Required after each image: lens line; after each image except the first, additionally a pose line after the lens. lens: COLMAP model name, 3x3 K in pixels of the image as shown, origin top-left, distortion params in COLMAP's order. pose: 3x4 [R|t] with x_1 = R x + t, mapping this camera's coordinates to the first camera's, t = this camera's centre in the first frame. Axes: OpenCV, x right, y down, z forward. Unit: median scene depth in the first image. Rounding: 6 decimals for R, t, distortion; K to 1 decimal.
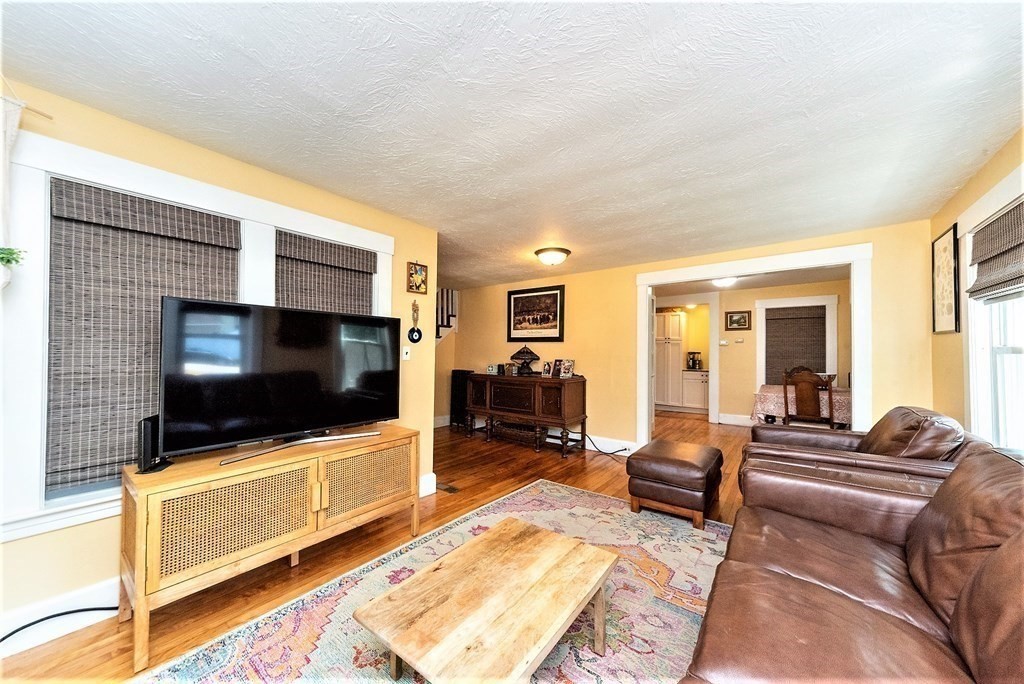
lens RADIAL K [[357.2, 0, 514.8], [0, 357.2, 344.8], [0, 0, 1]] dist [0.003664, -0.000599]
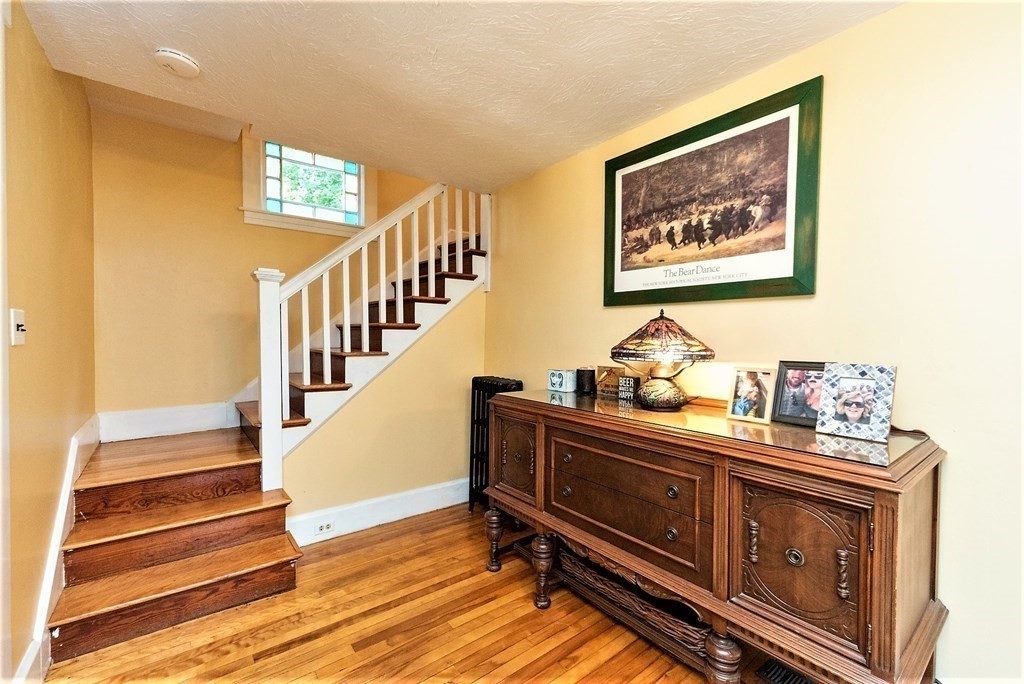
lens RADIAL K [[426.4, 0, 508.6], [0, 426.4, 343.7], [0, 0, 1]] dist [0.000782, 0.000034]
pose [[0.963391, 0.002632, -0.268087, 0.001643], [0.006085, 0.999480, 0.031678, 0.015792], [0.268030, -0.032149, 0.962874, 0.592702]]
